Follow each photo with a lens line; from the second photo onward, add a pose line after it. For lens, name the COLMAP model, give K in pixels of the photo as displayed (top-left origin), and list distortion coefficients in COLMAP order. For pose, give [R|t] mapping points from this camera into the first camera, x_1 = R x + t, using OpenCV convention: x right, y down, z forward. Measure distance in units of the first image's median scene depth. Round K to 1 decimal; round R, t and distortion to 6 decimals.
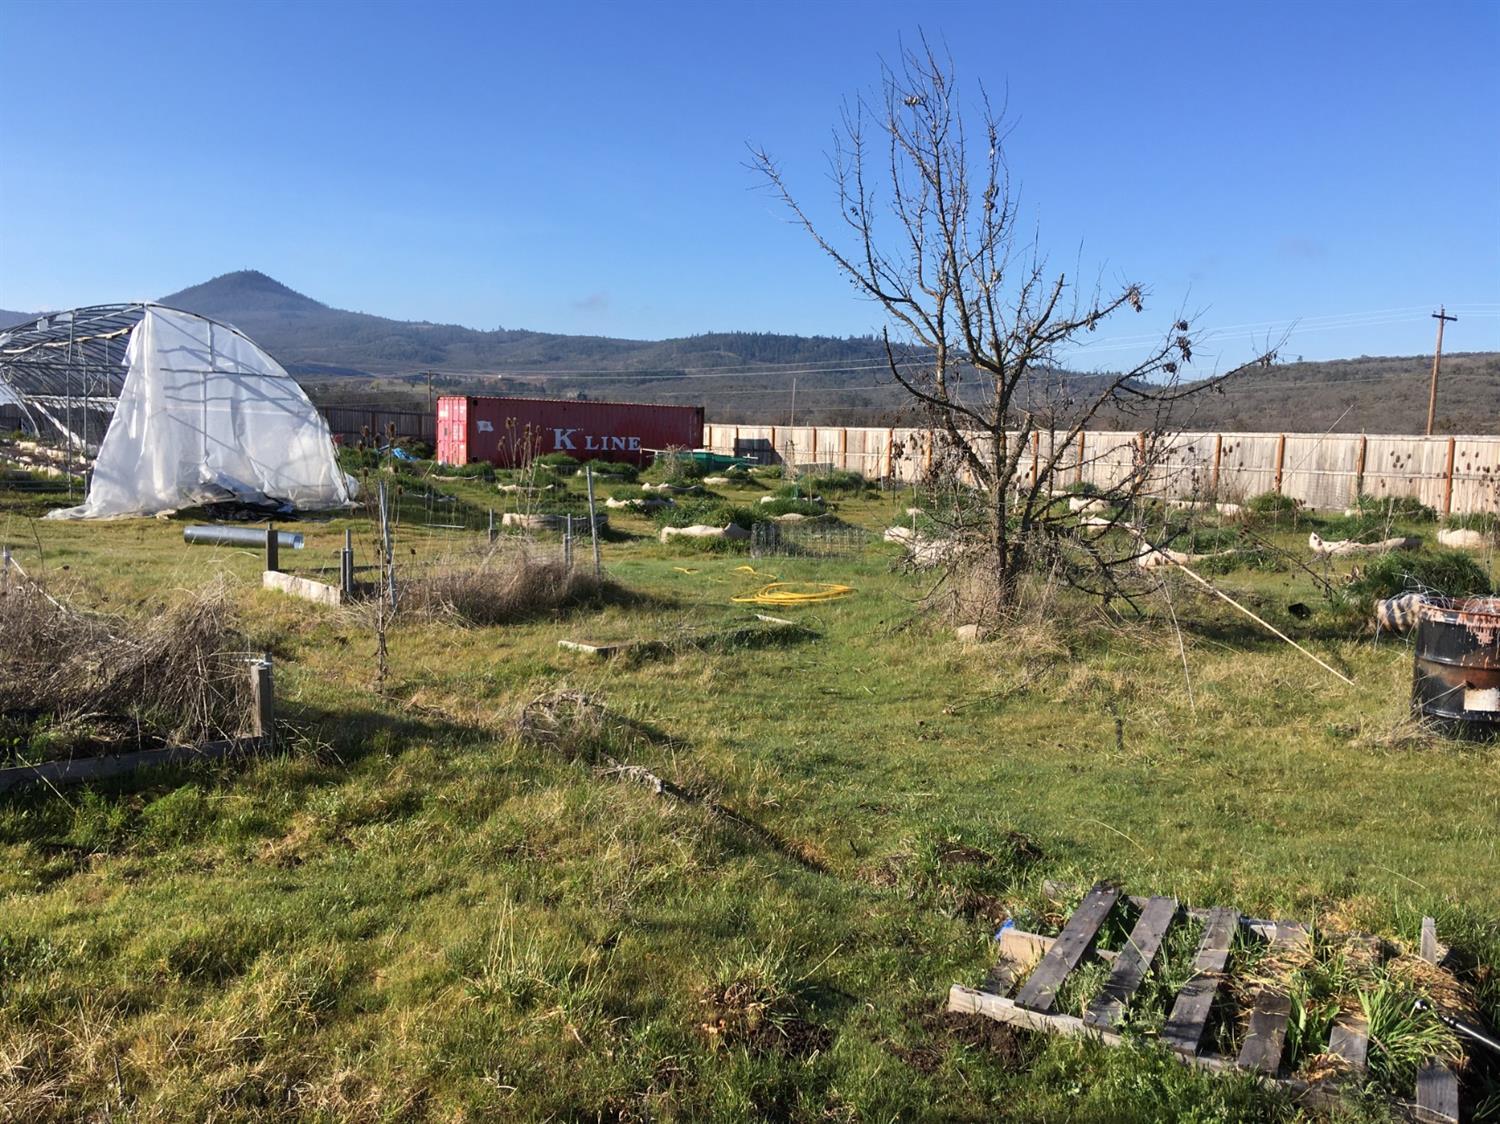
lens RADIAL K [[1256.1, 0, 741.1], [0, 1256.1, 557.0], [0, 0, 1]] dist [0.103916, -0.145347]
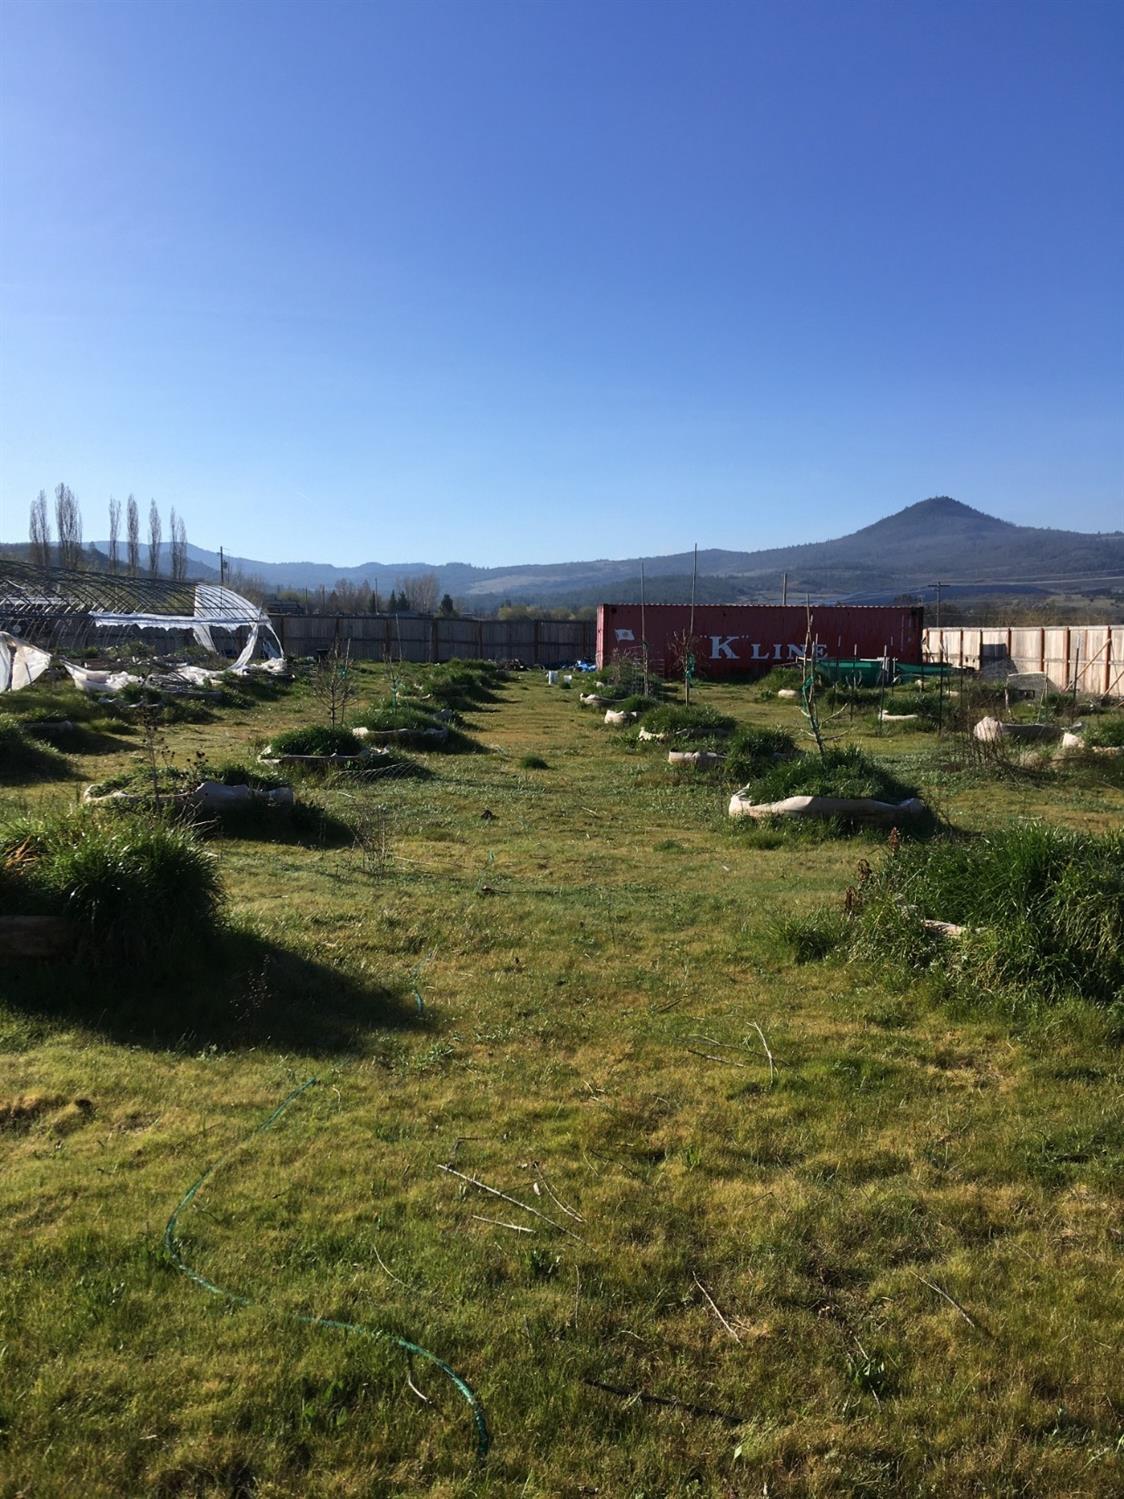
lens RADIAL K [[1255.3, 0, 568.9], [0, 1255.3, 702.1], [0, 0, 1]] dist [0.103916, -0.145347]
pose [[0.790157, 0.012010, -0.612787, 0.313882], [-0.047464, 0.998005, -0.041643, -0.012025], [0.611064, 0.061990, 0.789150, 0.222545]]
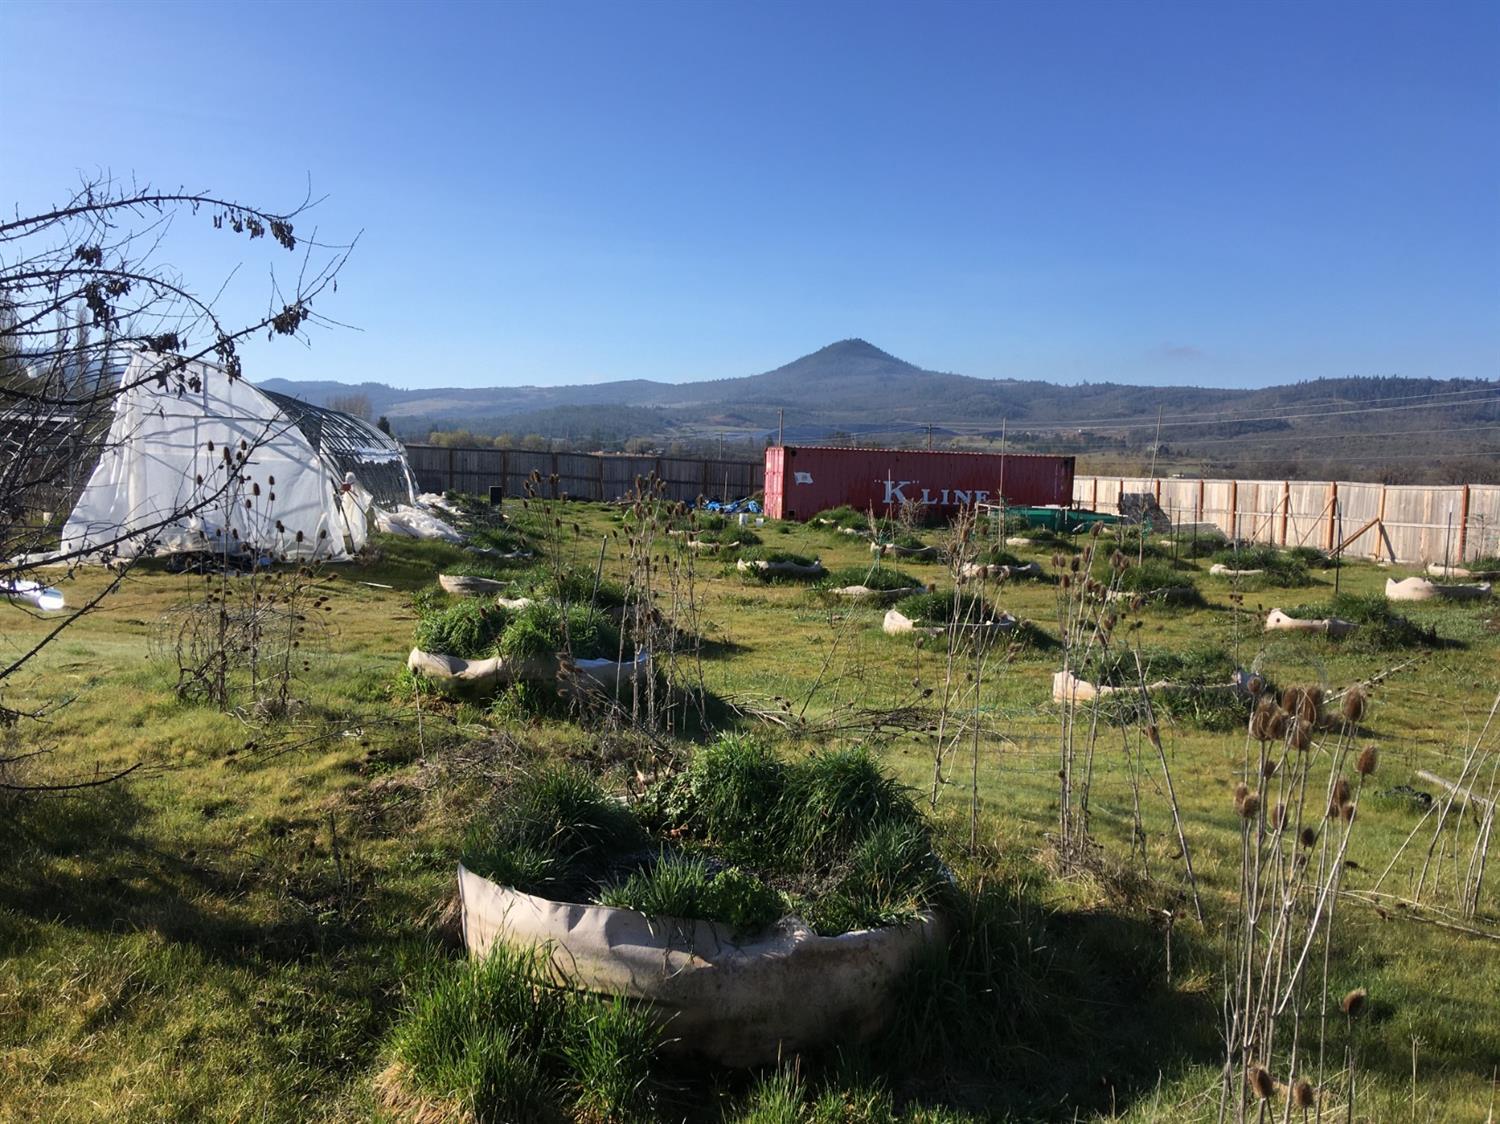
lens RADIAL K [[1256.1, 0, 747.7], [0, 1256.1, 560.9], [0, 0, 1]] dist [0.103916, -0.145347]
pose [[0.903040, 0.032212, -0.428348, 0.151994], [-0.049315, 0.998365, -0.028888, -0.011642], [0.426717, 0.047211, 0.903152, 0.126741]]
